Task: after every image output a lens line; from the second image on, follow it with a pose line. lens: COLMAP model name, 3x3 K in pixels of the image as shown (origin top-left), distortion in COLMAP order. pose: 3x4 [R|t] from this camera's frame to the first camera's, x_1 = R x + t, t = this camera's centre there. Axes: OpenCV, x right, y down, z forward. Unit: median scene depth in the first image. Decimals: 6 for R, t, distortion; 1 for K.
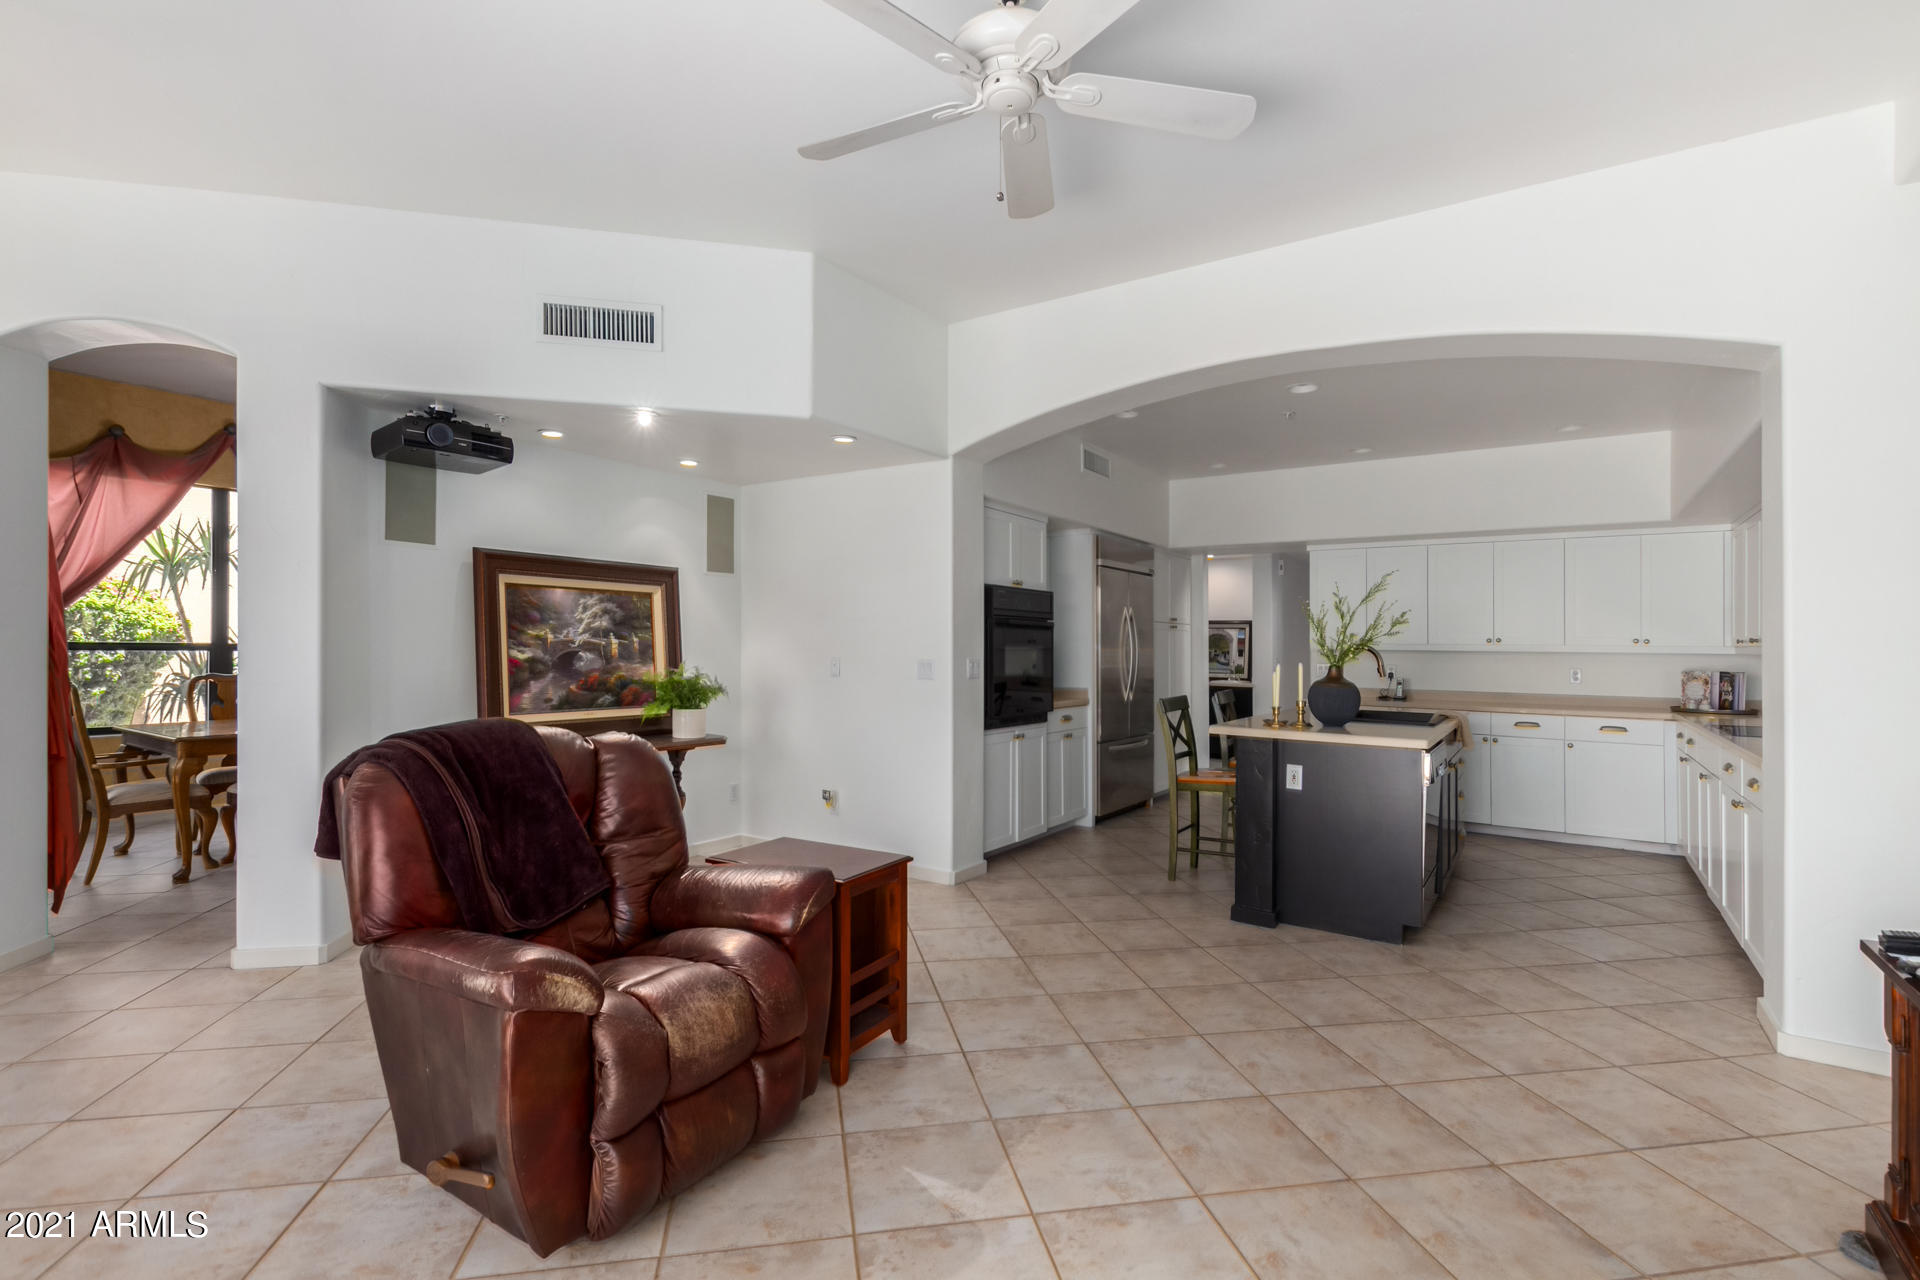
lens RADIAL K [[878.0, 0, 954.1], [0, 878.0, 638.0], [0, 0, 1]] dist [0.004205, -0.002489]
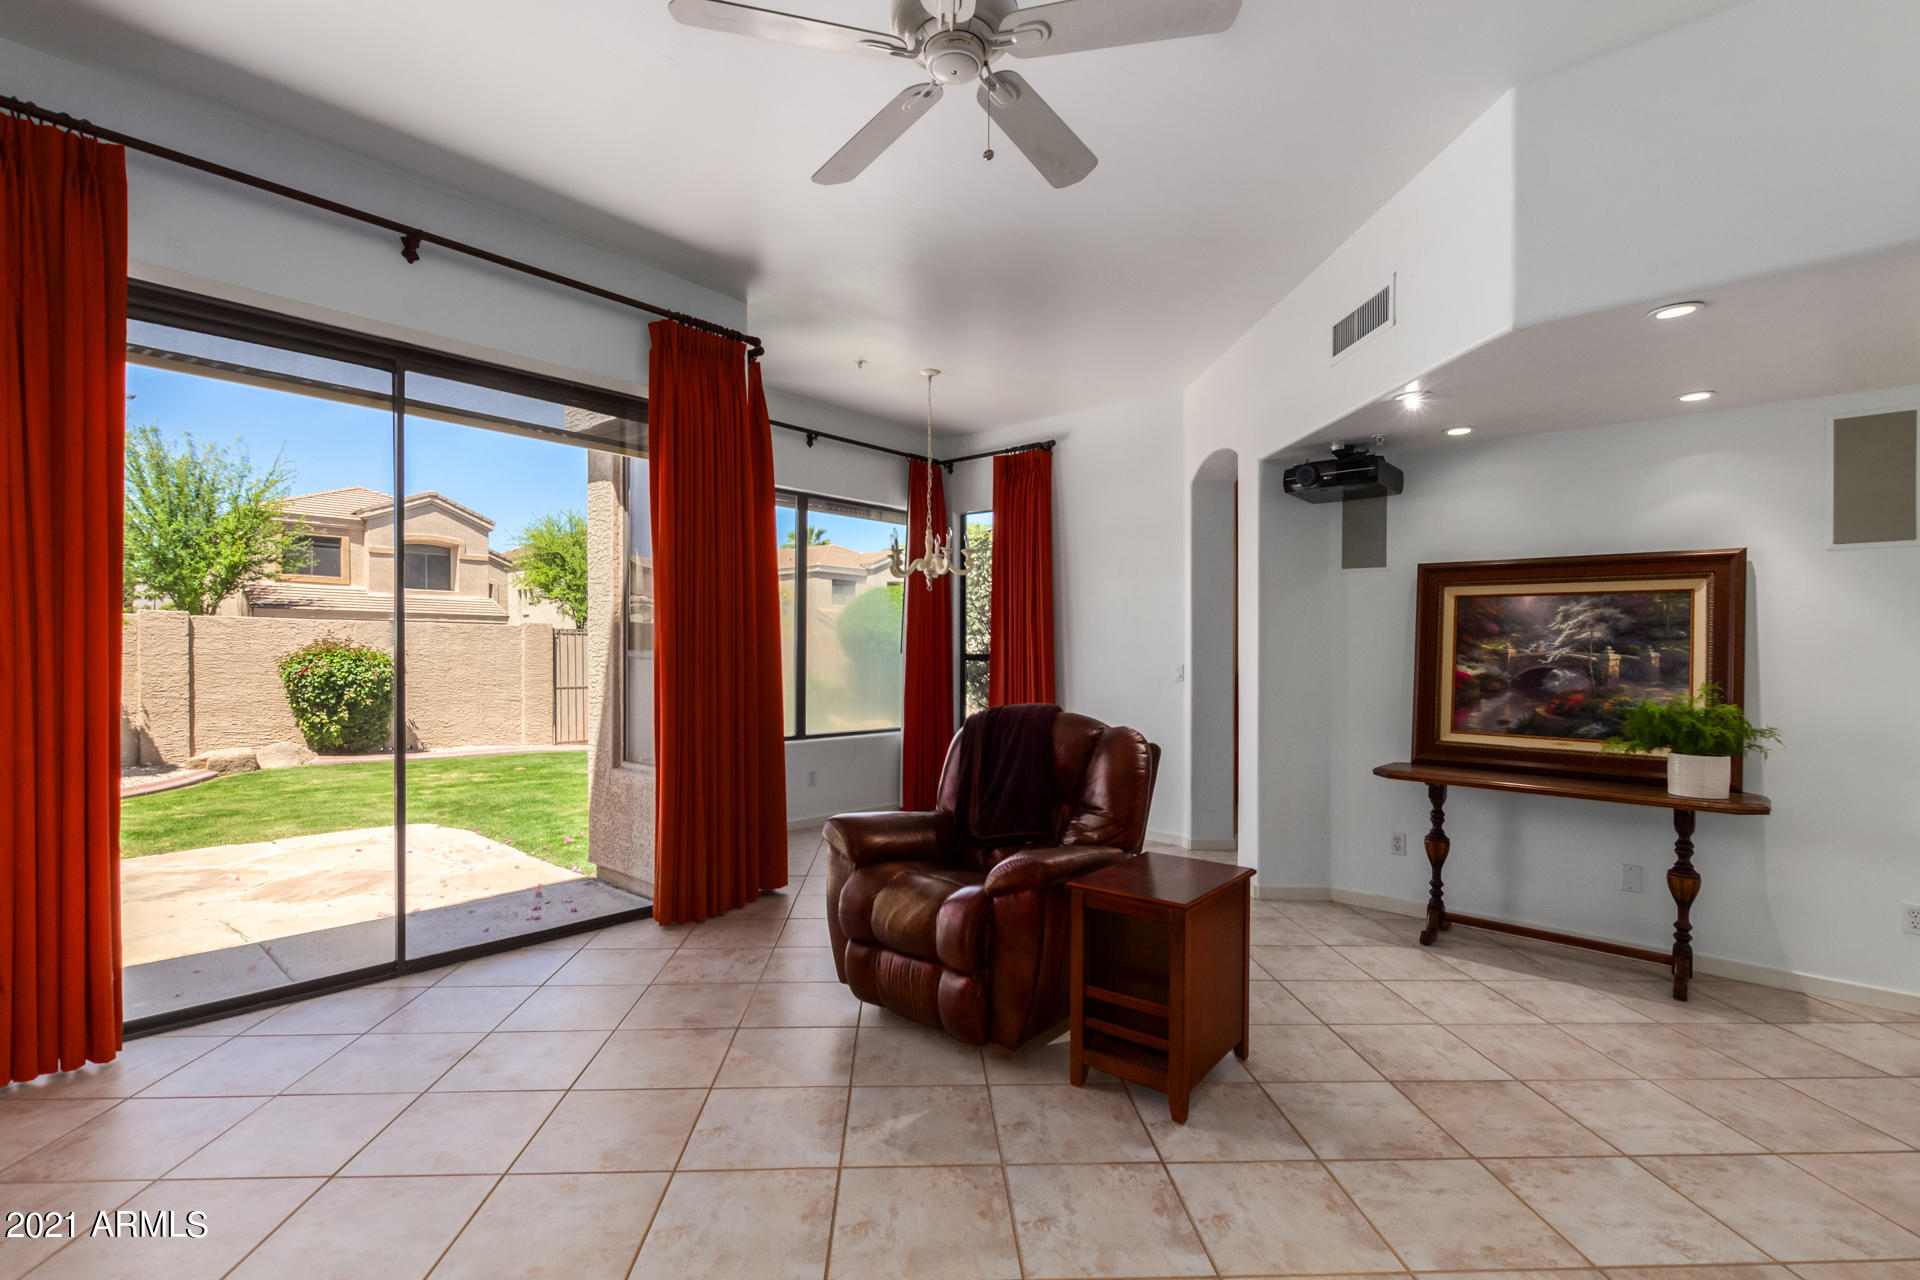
lens RADIAL K [[878.0, 0, 946.4], [0, 878.0, 645.6], [0, 0, 1]] dist [0.004205, -0.002489]
pose [[-0.154301, -0.018443, -0.987852, 0.495663], [-0.005645, 0.999826, -0.017785, 0.011602], [0.988008, 0.002832, -0.154378, 0.555411]]
